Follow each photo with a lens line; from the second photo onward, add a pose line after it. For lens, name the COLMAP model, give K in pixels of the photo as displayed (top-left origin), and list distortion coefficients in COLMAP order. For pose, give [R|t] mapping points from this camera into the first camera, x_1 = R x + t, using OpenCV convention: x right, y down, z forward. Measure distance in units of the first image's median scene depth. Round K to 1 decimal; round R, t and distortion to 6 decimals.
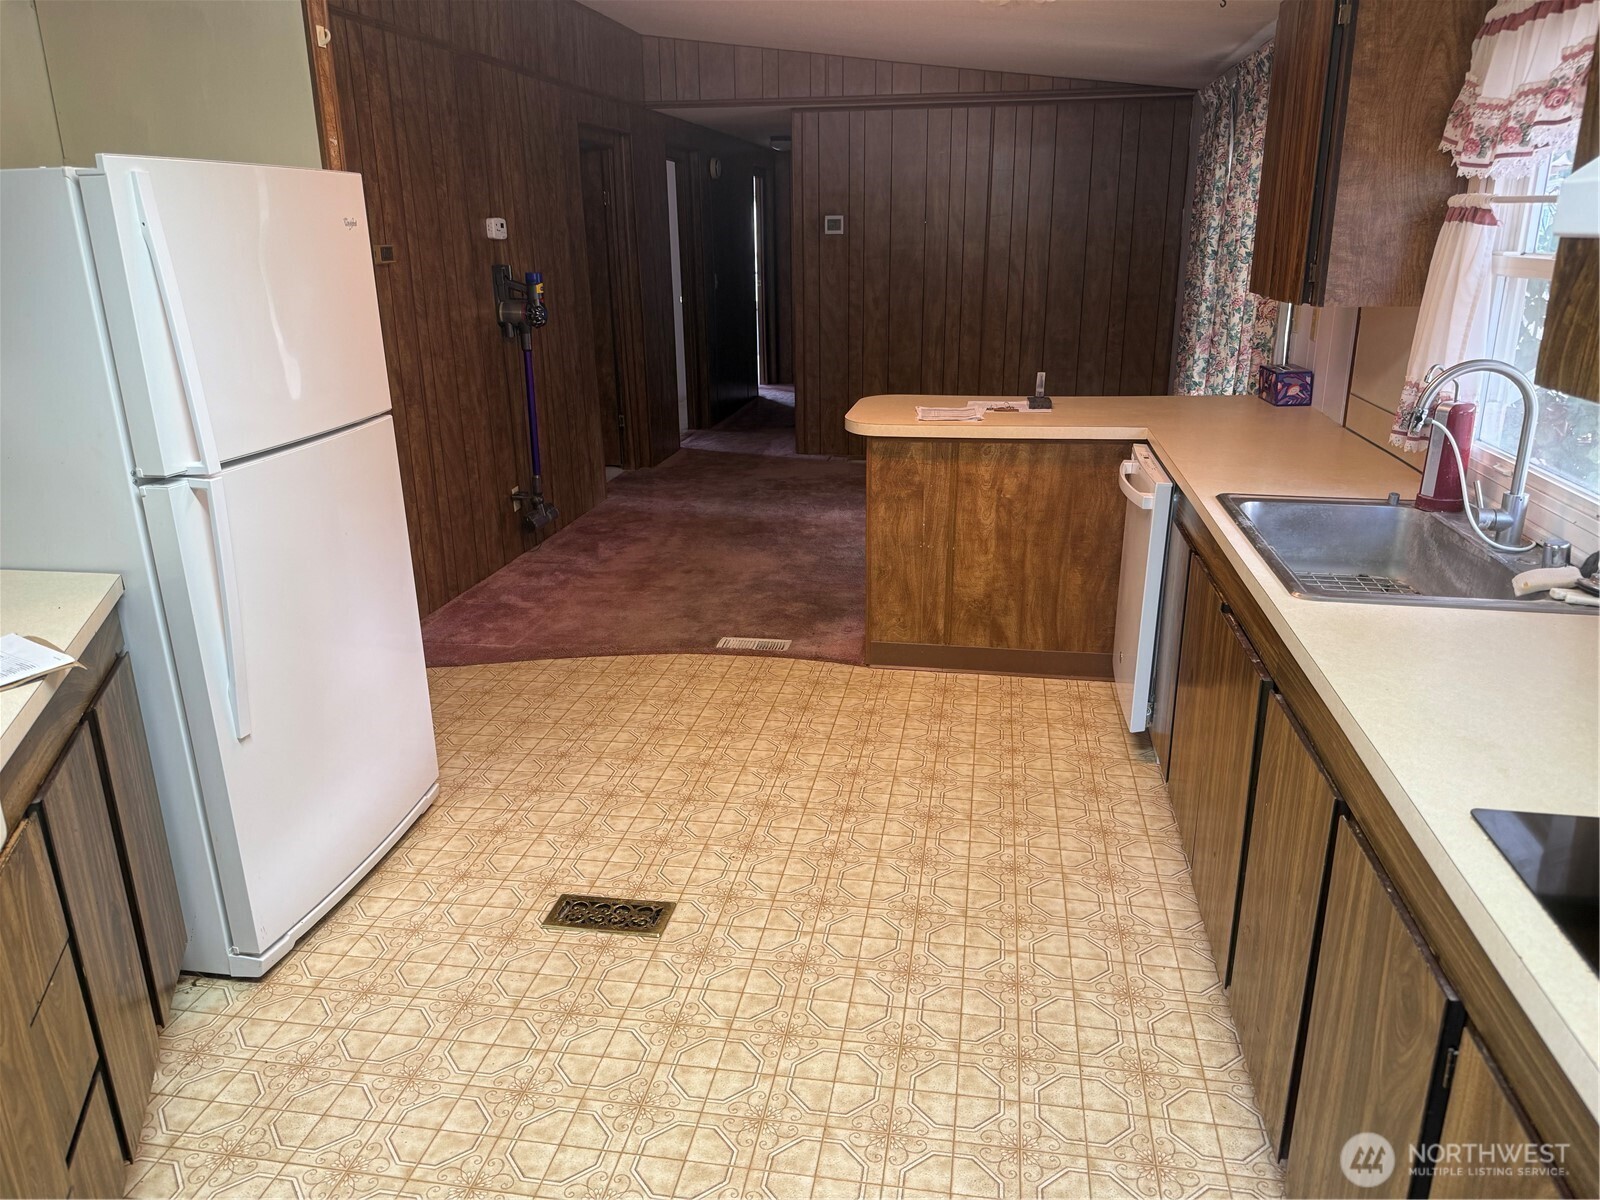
lens RADIAL K [[1127.0, 0, 798.5], [0, 1127.0, 609.2], [0, 0, 1]] dist [0.032618, -0.040660]
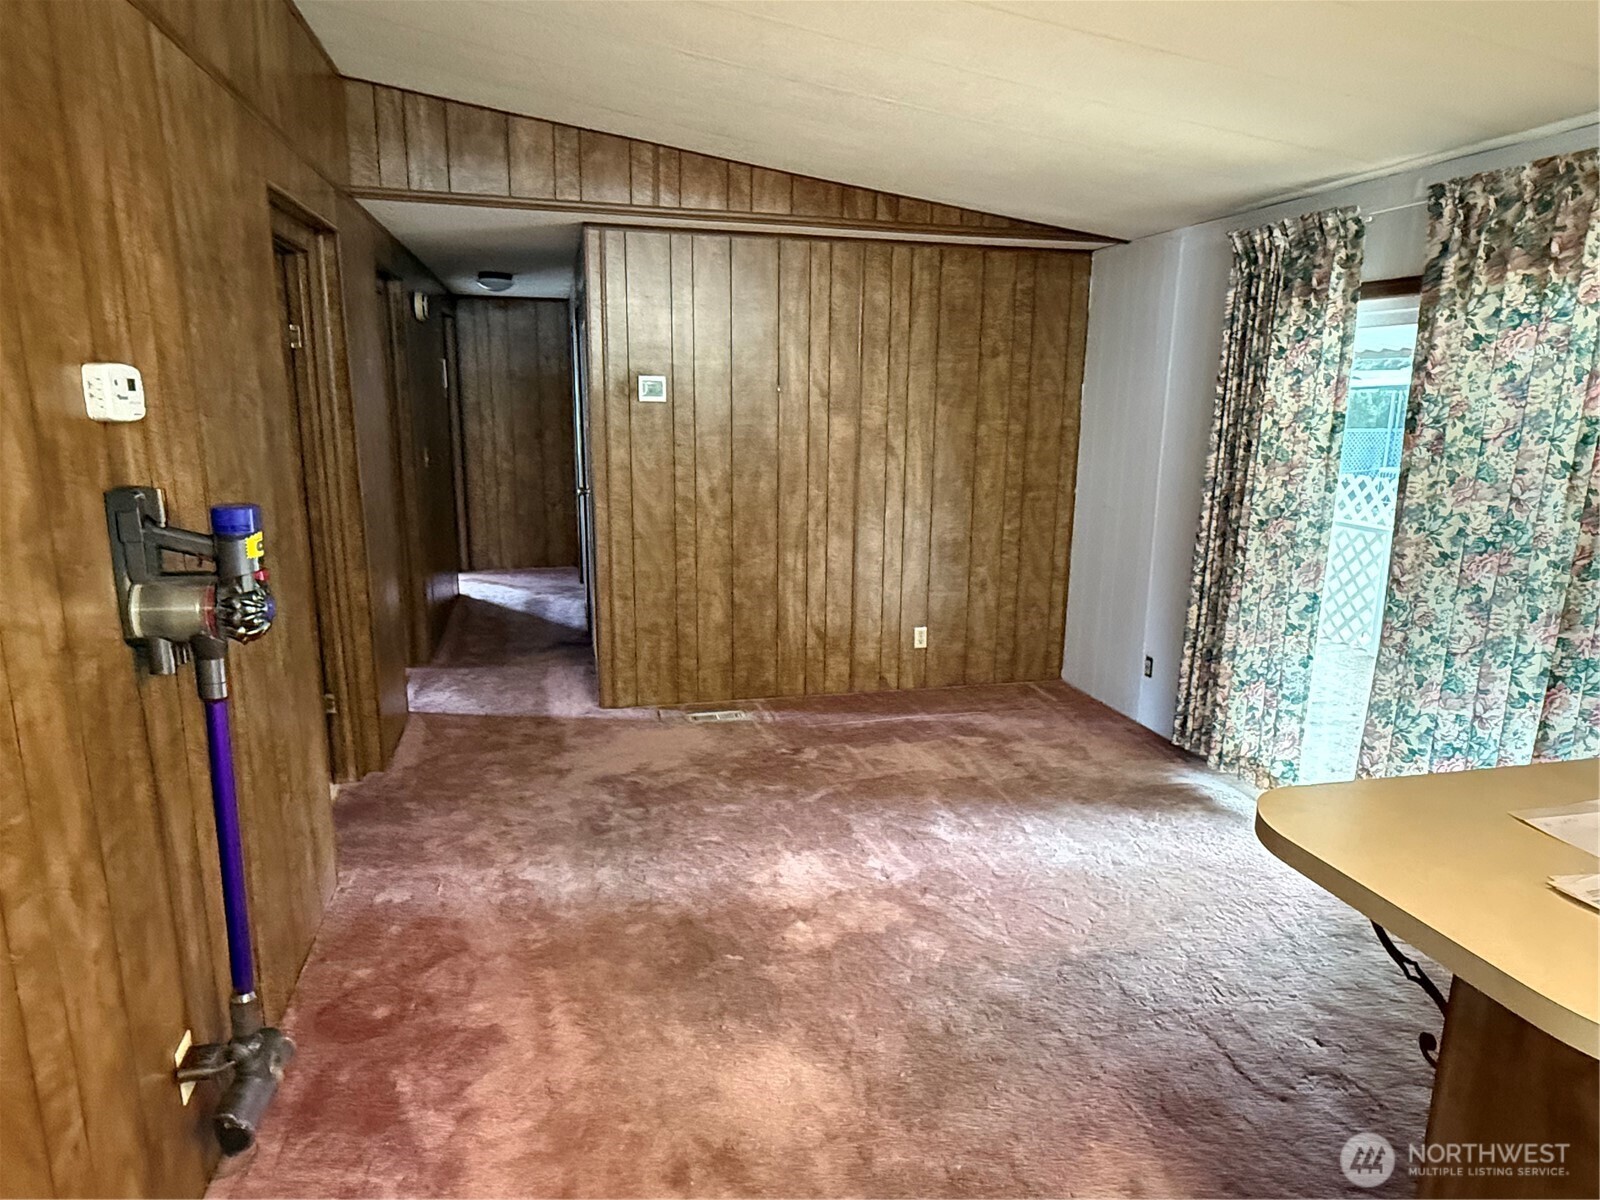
lens RADIAL K [[963.4, 0, 814.6], [0, 963.4, 589.6], [0, 0, 1]] dist [0.005567, 0.001179]
pose [[0.903760, -0.058409, 0.424035, -0.144714], [0.105955, 0.990343, -0.089409, -0.161211], [-0.414718, 0.125733, 0.901221, 0.460851]]
